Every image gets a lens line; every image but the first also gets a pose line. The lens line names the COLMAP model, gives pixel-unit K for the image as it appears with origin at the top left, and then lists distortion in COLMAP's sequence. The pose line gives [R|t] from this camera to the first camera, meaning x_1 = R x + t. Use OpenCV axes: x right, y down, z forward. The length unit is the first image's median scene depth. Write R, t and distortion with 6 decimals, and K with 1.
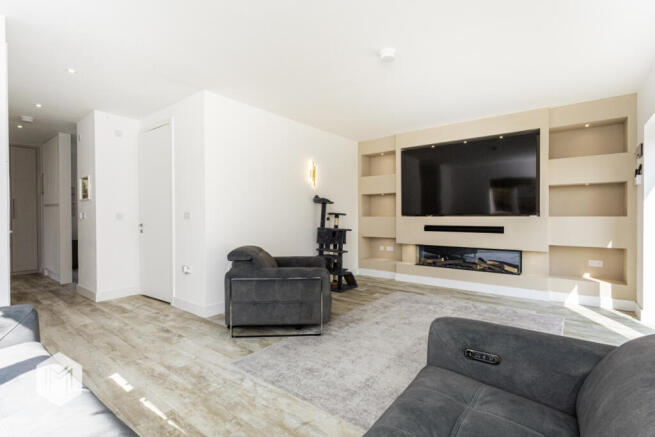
lens RADIAL K [[310.4, 0, 330.1], [0, 310.4, 217.4], [0, 0, 1]] dist [-0.000418, 0.002318]
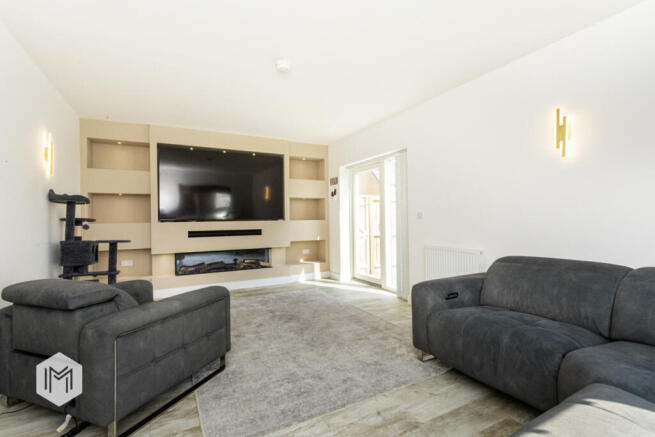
lens RADIAL K [[310.4, 0, 325.3], [0, 310.4, 218.2], [0, 0, 1]] dist [-0.000418, 0.002318]
pose [[0.402226, 0.000202, 0.915540, -0.480778], [0.018071, 0.999803, -0.008159, 0.000966], [-0.915362, 0.019827, 0.402143, 0.310808]]
